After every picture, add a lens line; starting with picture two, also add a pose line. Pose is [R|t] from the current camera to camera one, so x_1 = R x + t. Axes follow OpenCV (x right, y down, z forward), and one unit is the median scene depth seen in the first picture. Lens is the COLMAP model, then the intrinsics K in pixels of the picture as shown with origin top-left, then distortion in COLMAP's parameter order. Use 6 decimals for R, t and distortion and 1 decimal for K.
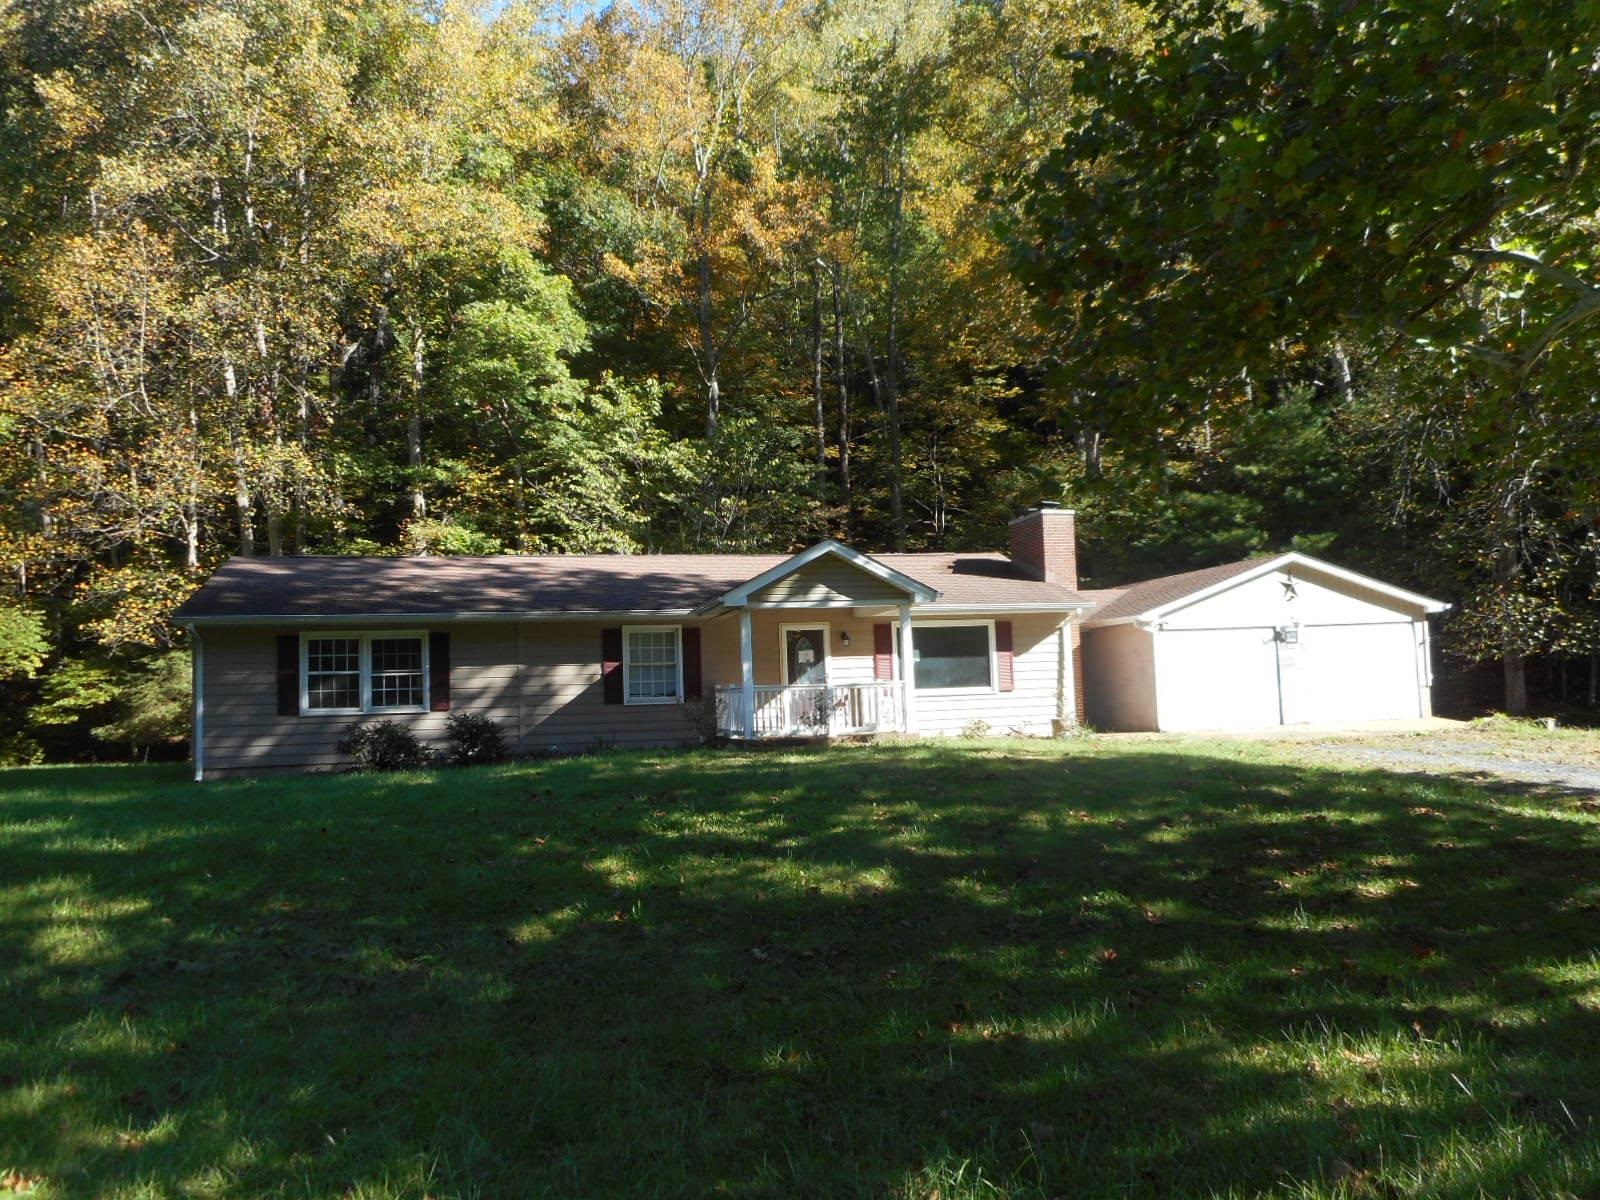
lens RADIAL K [[1225.0, 0, 800.0], [0, 1225.0, 600.0], [0, 0, 1]] dist [-0.007914, -0.002249]
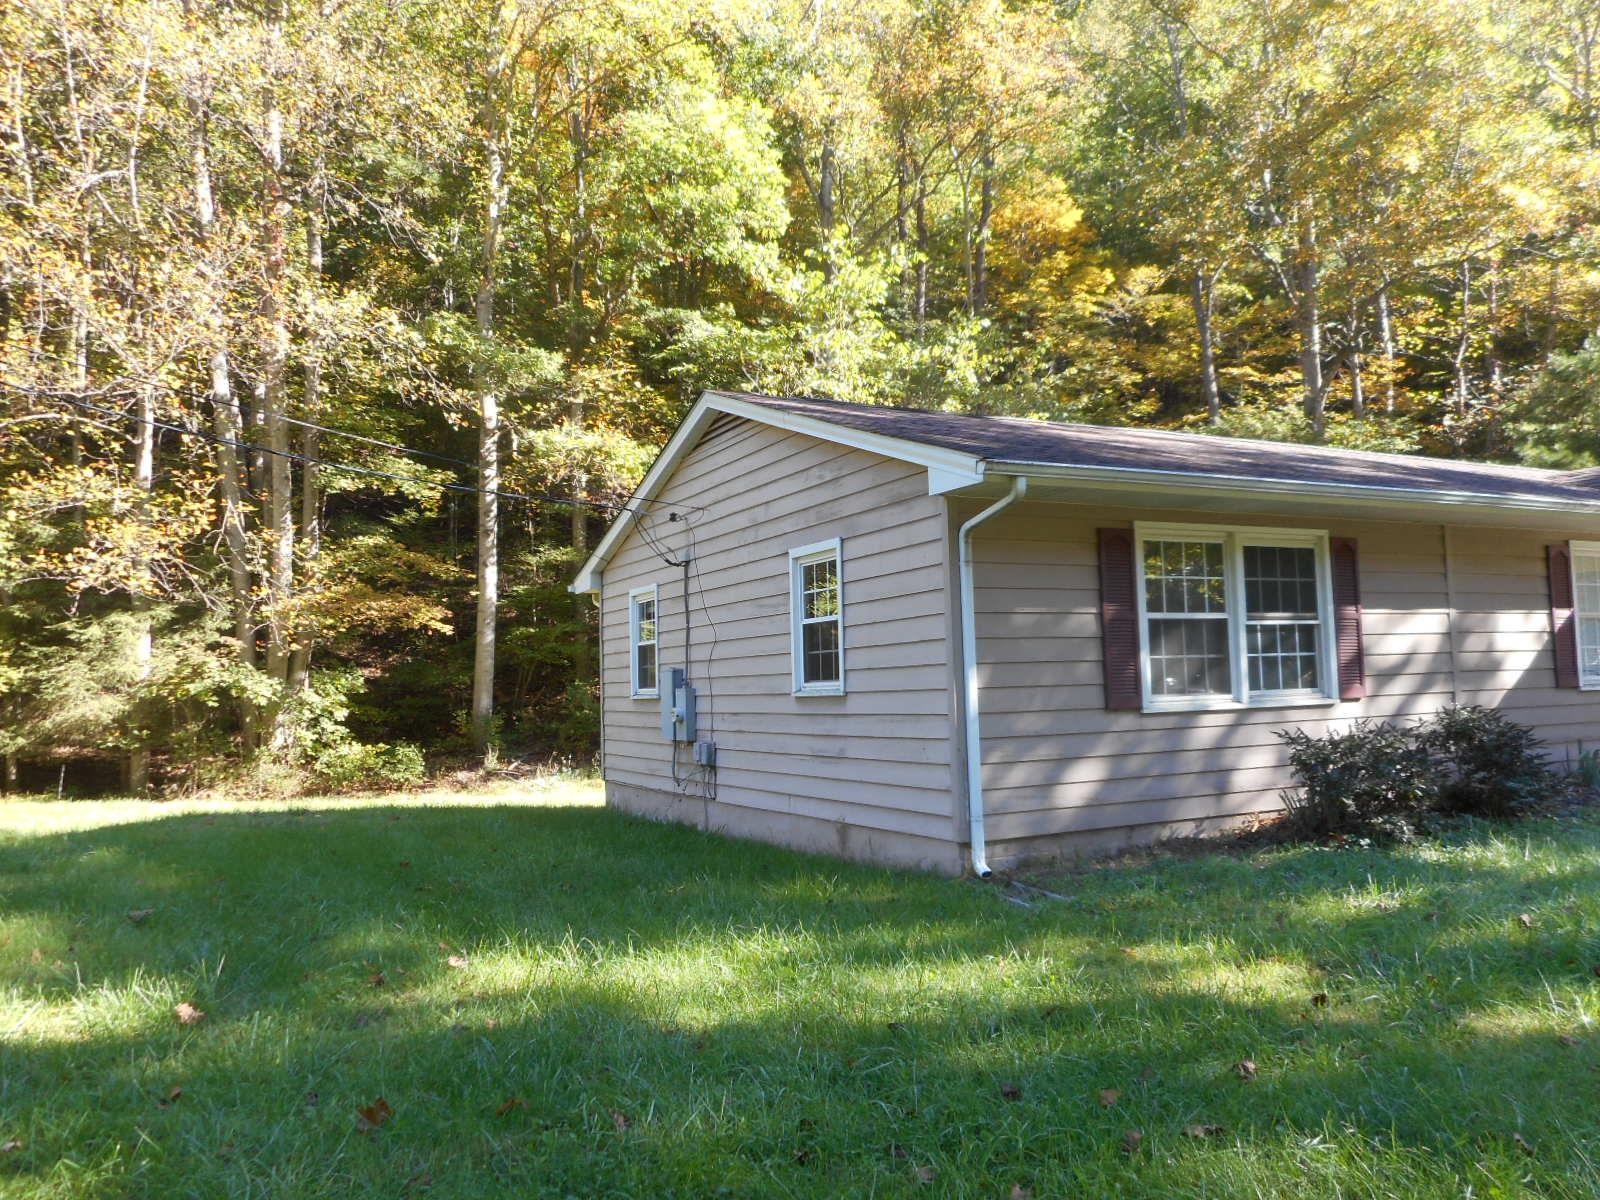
lens RADIAL K [[1225.0, 0, 800.0], [0, 1225.0, 600.0], [0, 0, 1]] dist [-0.007914, -0.002249]
pose [[0.970101, 0.019945, 0.241880, -0.605936], [-0.020117, 0.999796, -0.001757, 0.055318], [-0.241866, -0.003161, 0.970304, 0.578129]]
